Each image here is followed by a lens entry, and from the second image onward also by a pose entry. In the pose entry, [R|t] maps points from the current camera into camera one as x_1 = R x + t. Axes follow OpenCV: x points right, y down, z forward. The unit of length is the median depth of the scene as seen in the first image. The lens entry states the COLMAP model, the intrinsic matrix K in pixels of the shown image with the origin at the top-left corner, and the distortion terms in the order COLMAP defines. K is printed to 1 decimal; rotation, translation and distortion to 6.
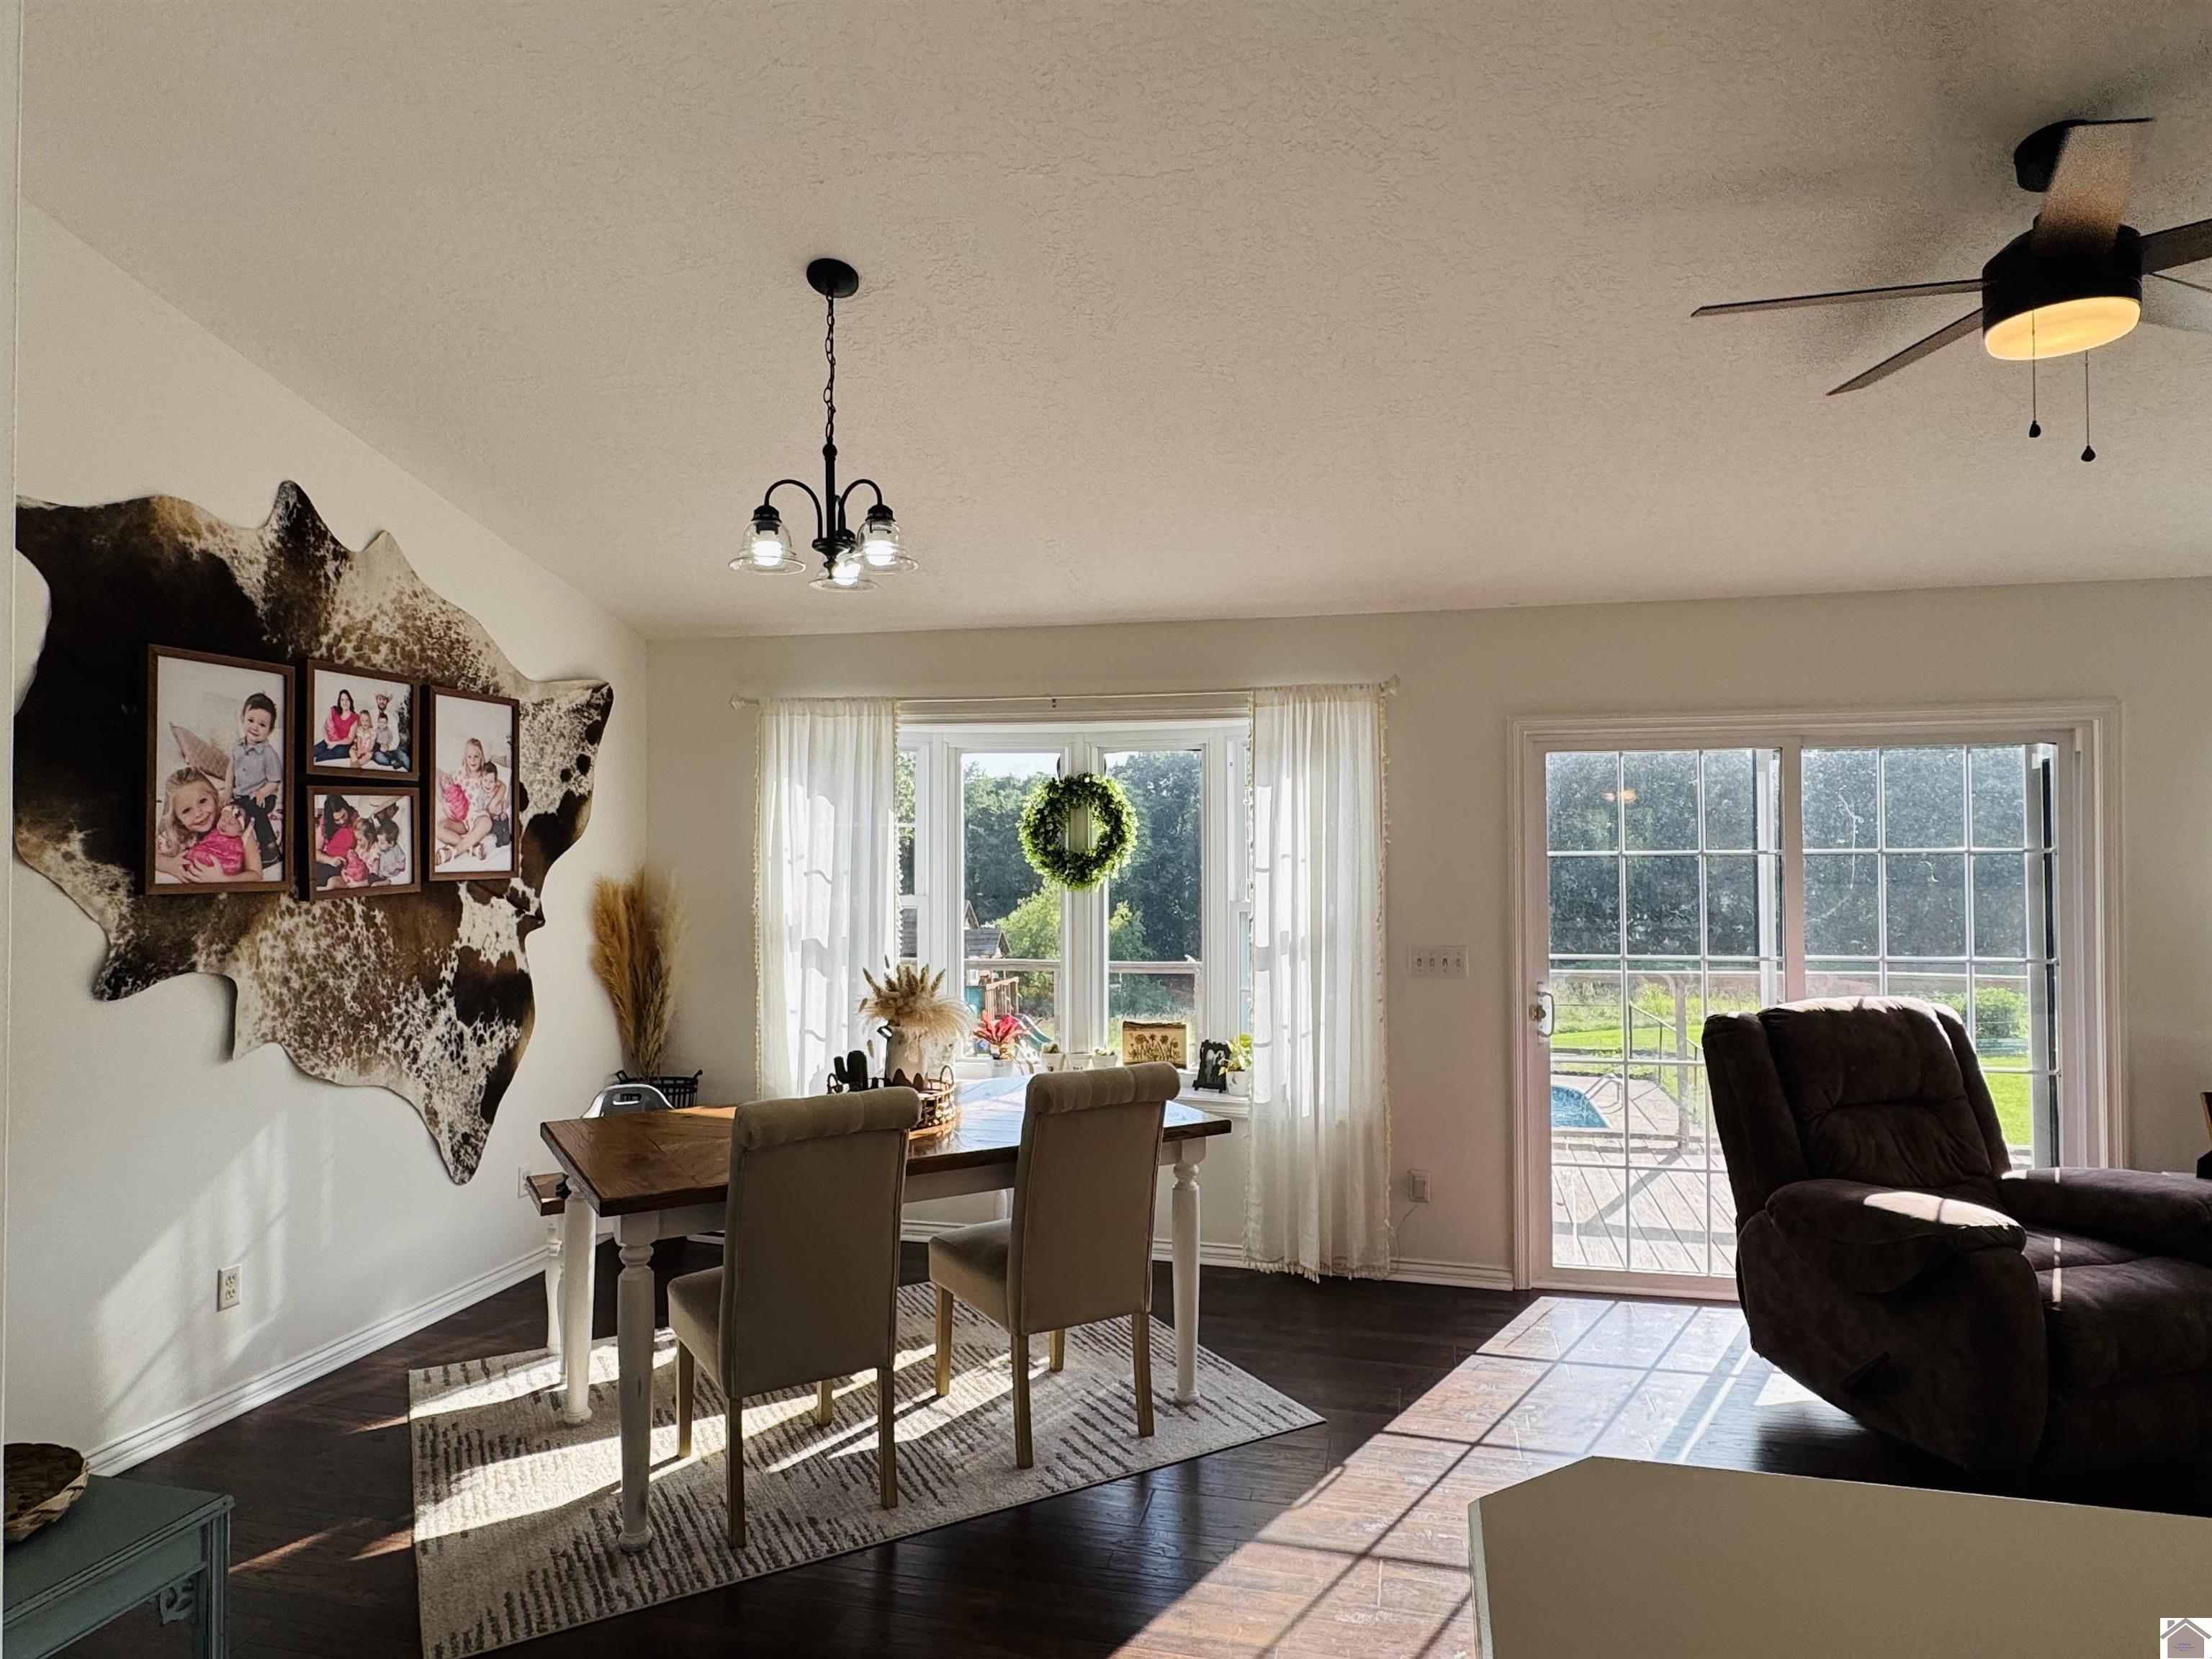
lens RADIAL K [[1301.3, 0, 1107.7], [0, 1301.3, 828.9], [0, 0, 1]] dist [-0.009366, 0.001832]
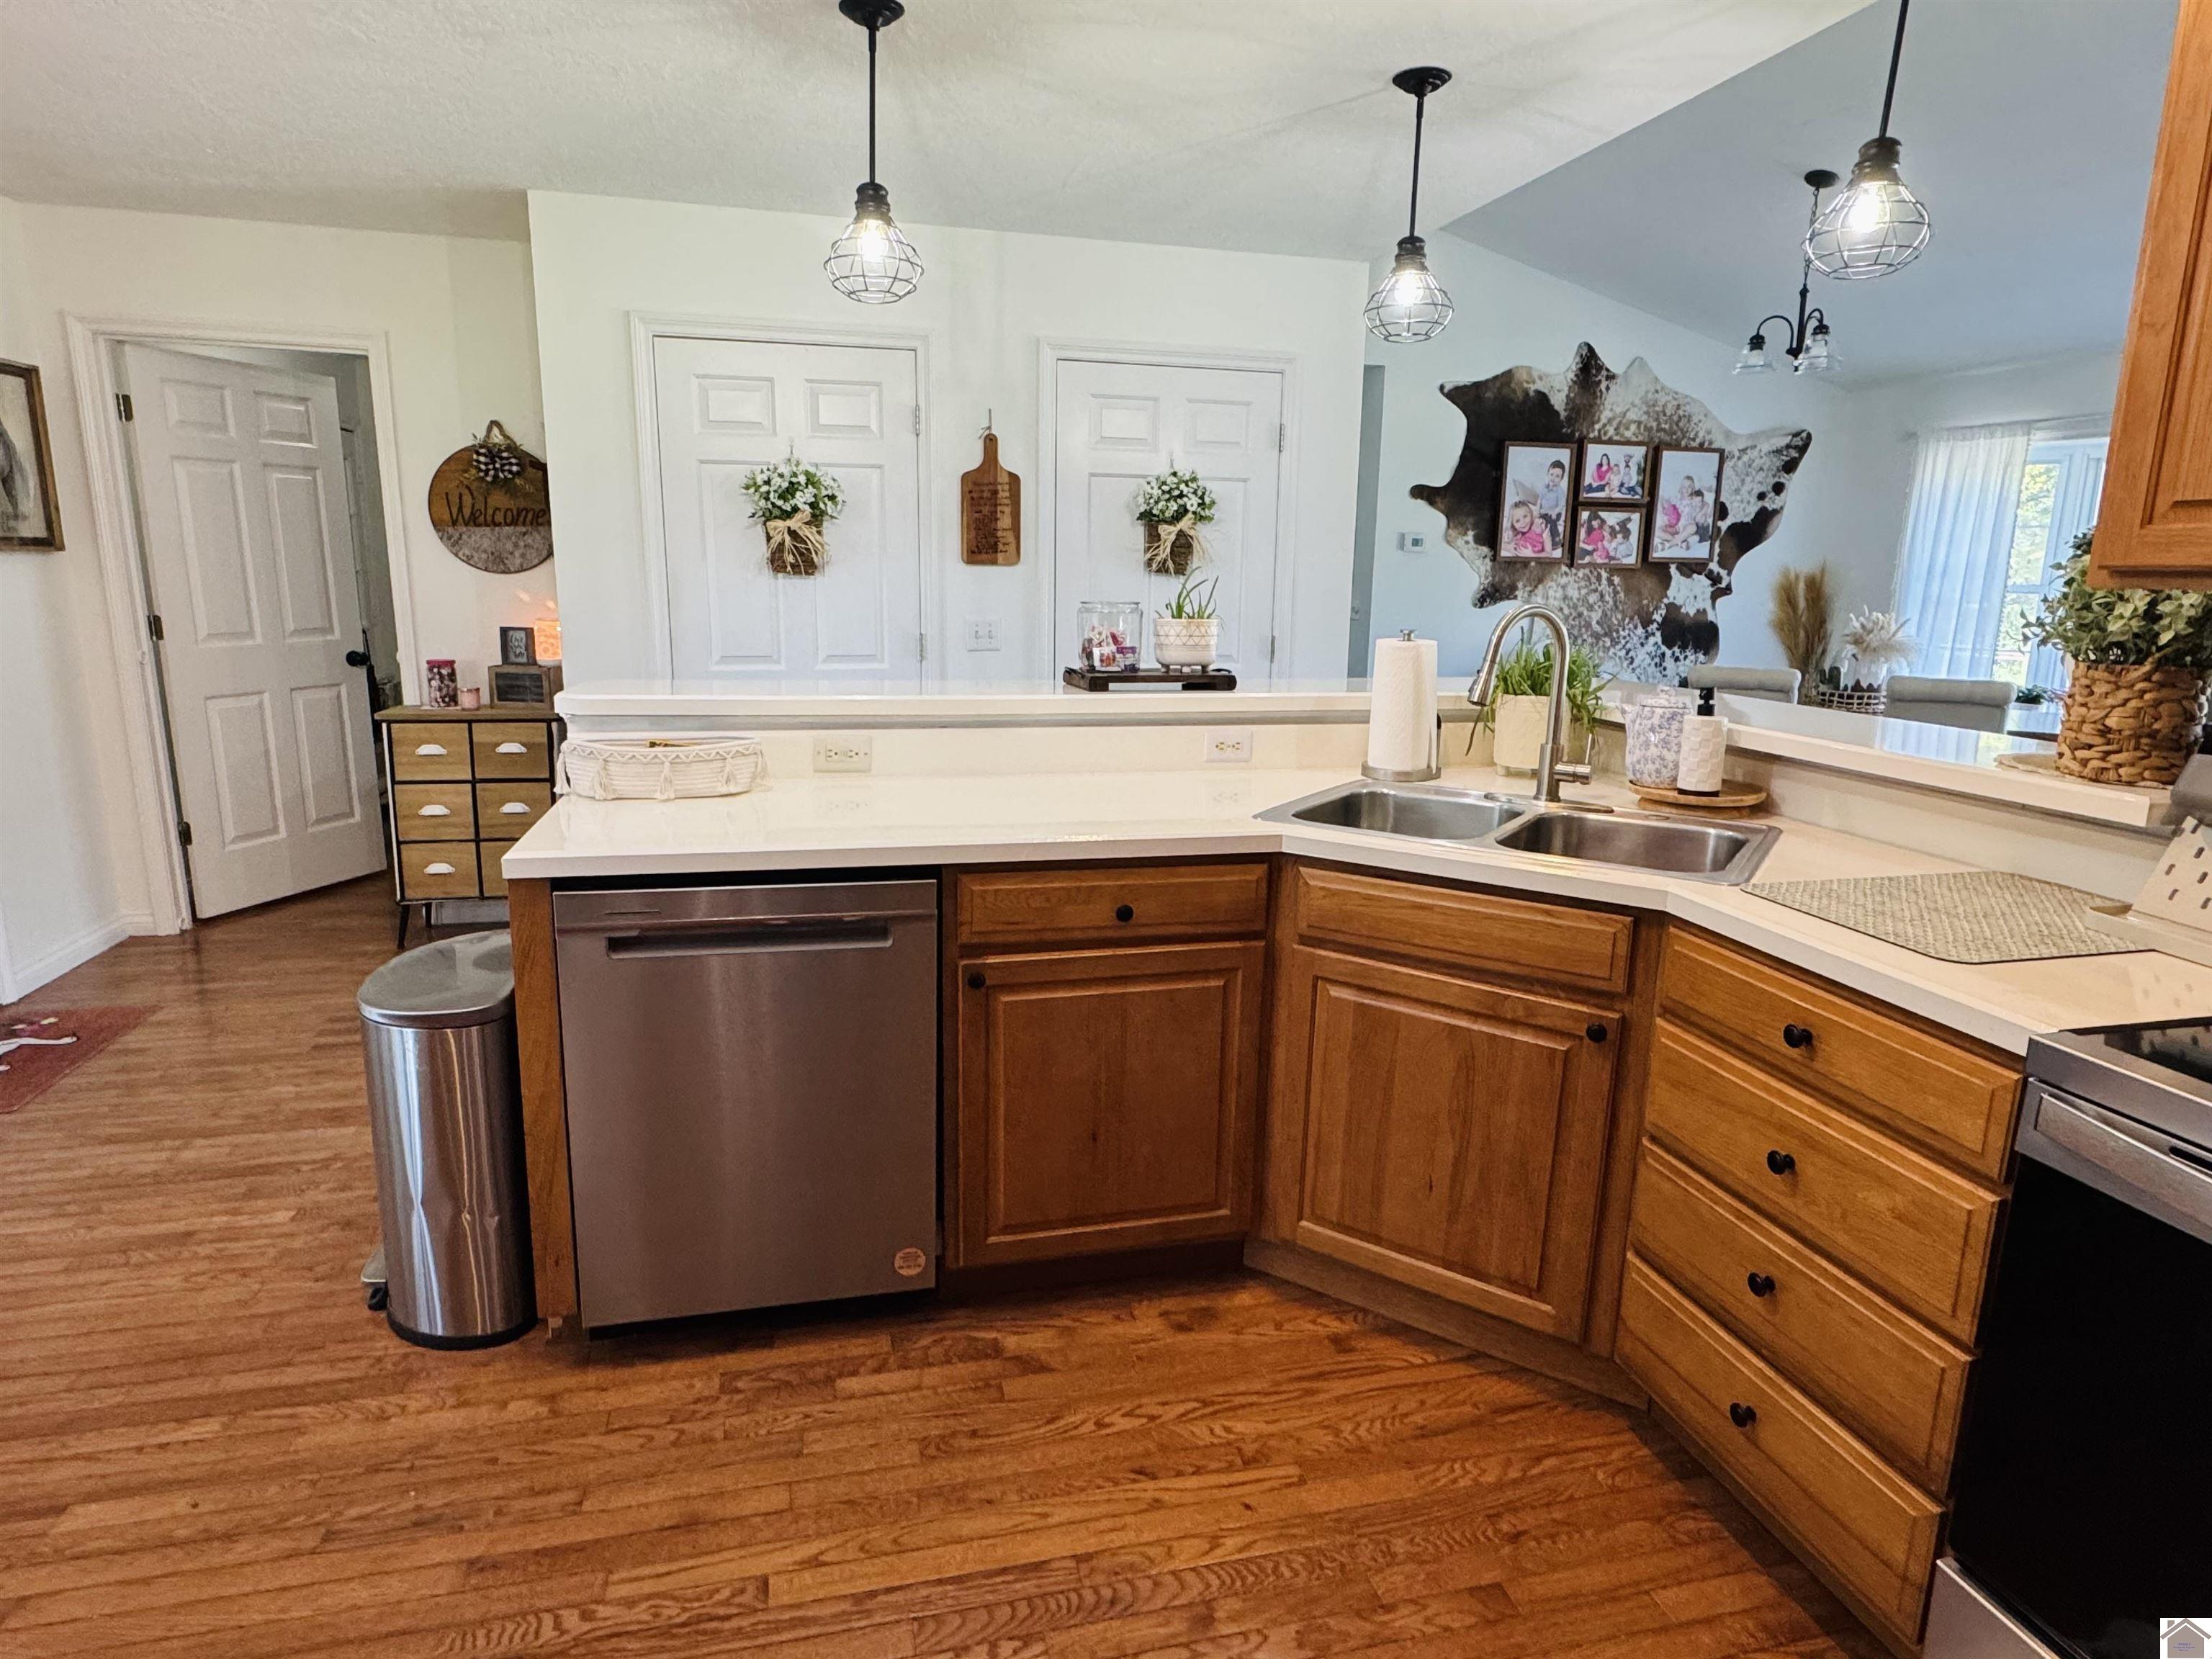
lens RADIAL K [[1213.7, 0, 1100.5], [0, 1213.7, 813.1], [0, 0, 1]] dist [-0.008426, 0.002479]
pose [[0.454156, 0.184169, -0.871679, 0.678639], [-0.000652, 0.978469, 0.206392, 0.037969], [0.890922, -0.093166, 0.444497, -0.452856]]
